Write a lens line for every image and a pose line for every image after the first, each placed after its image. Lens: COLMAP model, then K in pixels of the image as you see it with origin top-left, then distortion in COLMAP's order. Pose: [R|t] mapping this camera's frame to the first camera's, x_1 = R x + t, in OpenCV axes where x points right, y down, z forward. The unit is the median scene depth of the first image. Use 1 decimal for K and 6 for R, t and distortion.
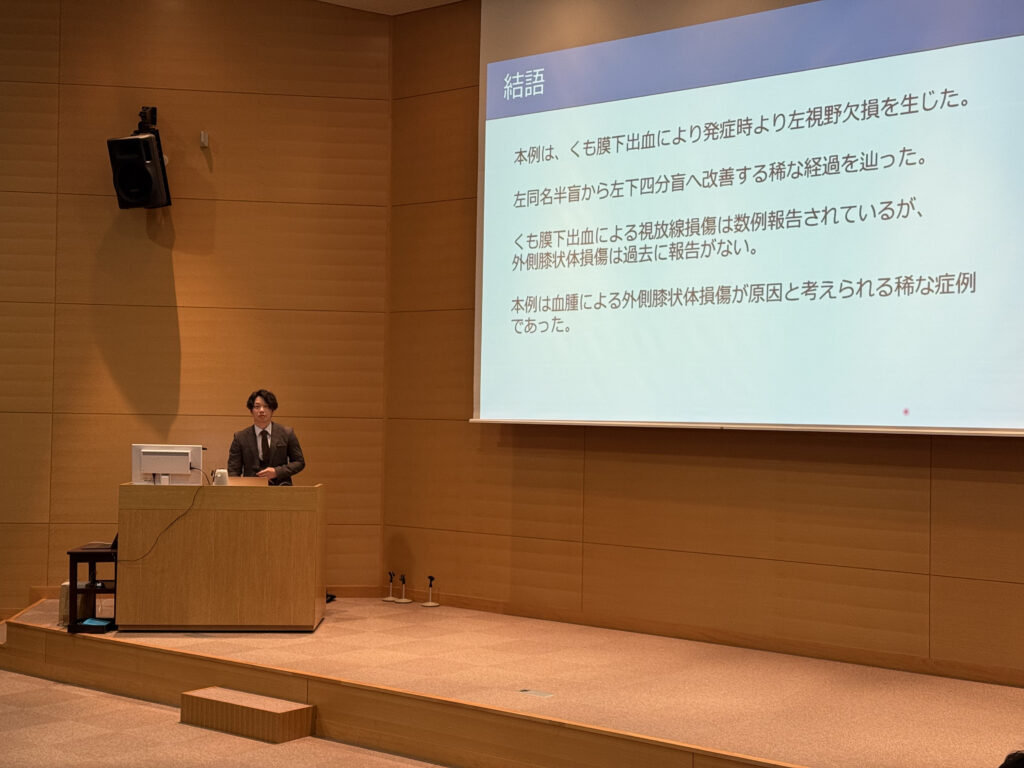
lens RADIAL K [[1432.7, 0, 512.0], [0, 1432.7, 384.0], [0, 0, 1]] dist [0.166660, -0.131574]
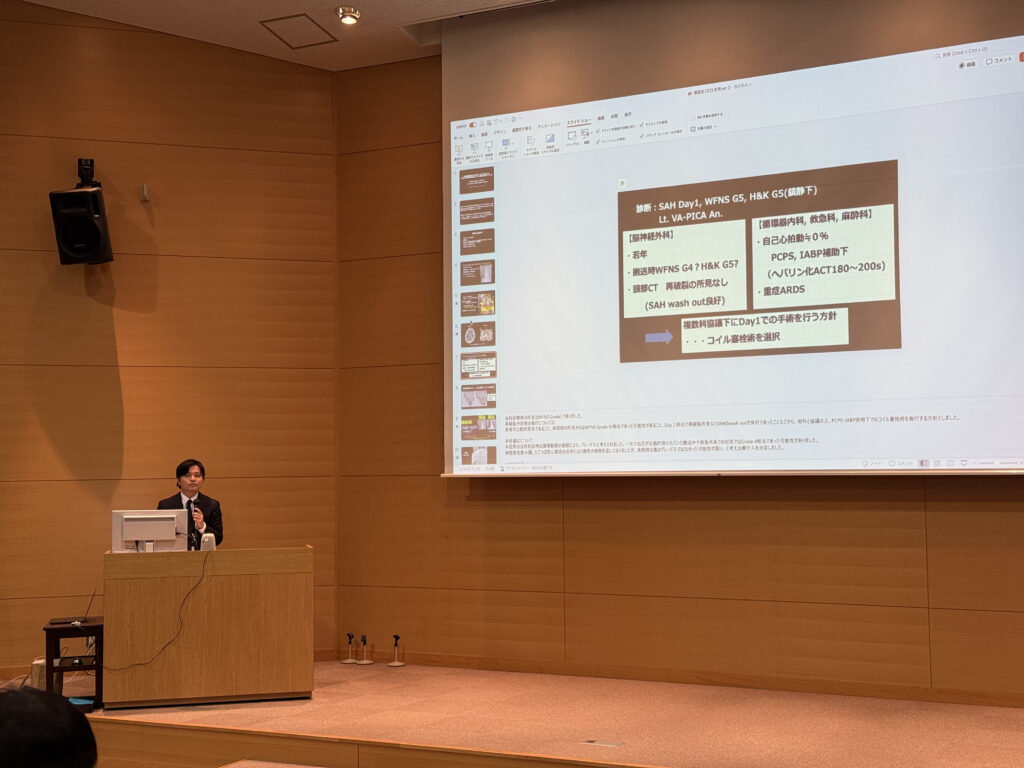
lens RADIAL K [[1432.7, 0, 512.0], [0, 1432.7, 384.0], [0, 0, 1]] dist [0.166660, -0.131574]
pose [[0.980348, -0.015769, 0.196642, -0.172119], [0.023362, 0.999066, -0.036354, -0.000617], [-0.195885, 0.040233, 0.979801, 0.009363]]
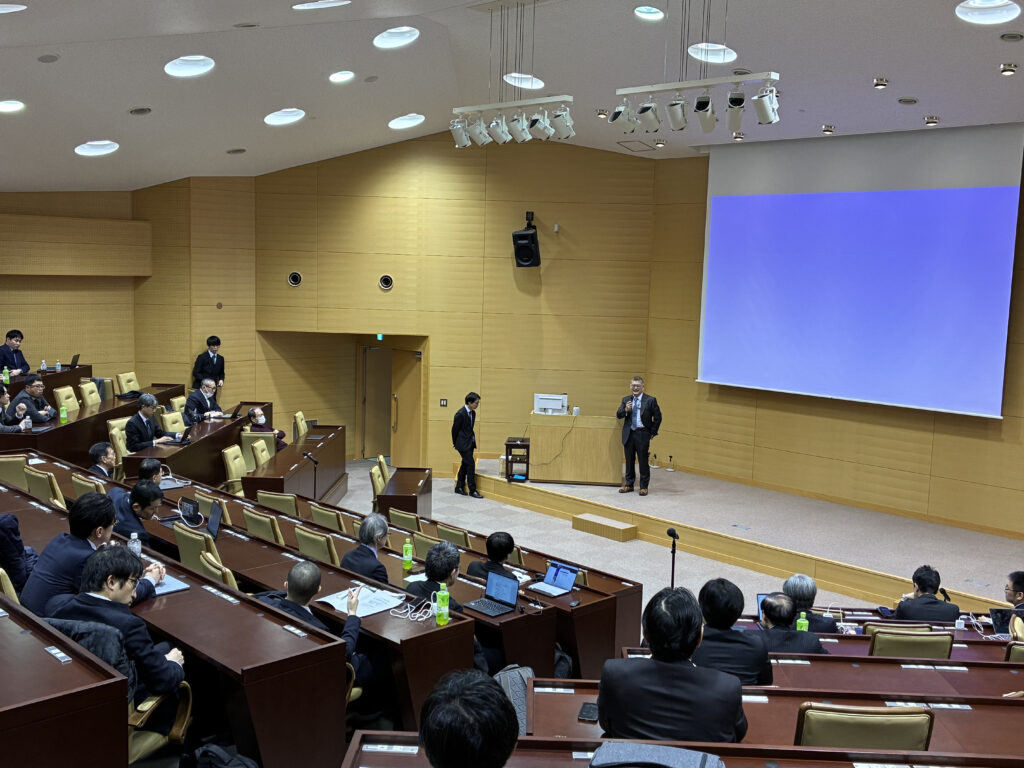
lens RADIAL K [[1063.4, 0, 512.0], [0, 1063.4, 384.0], [0, 0, 1]] dist [0.164847, 0.001366]
pose [[0.993073, 0.028872, -0.113899, -0.108089], [-0.014215, 0.991743, 0.127455, -0.151297], [0.116639, -0.124953, 0.985283, -0.466102]]
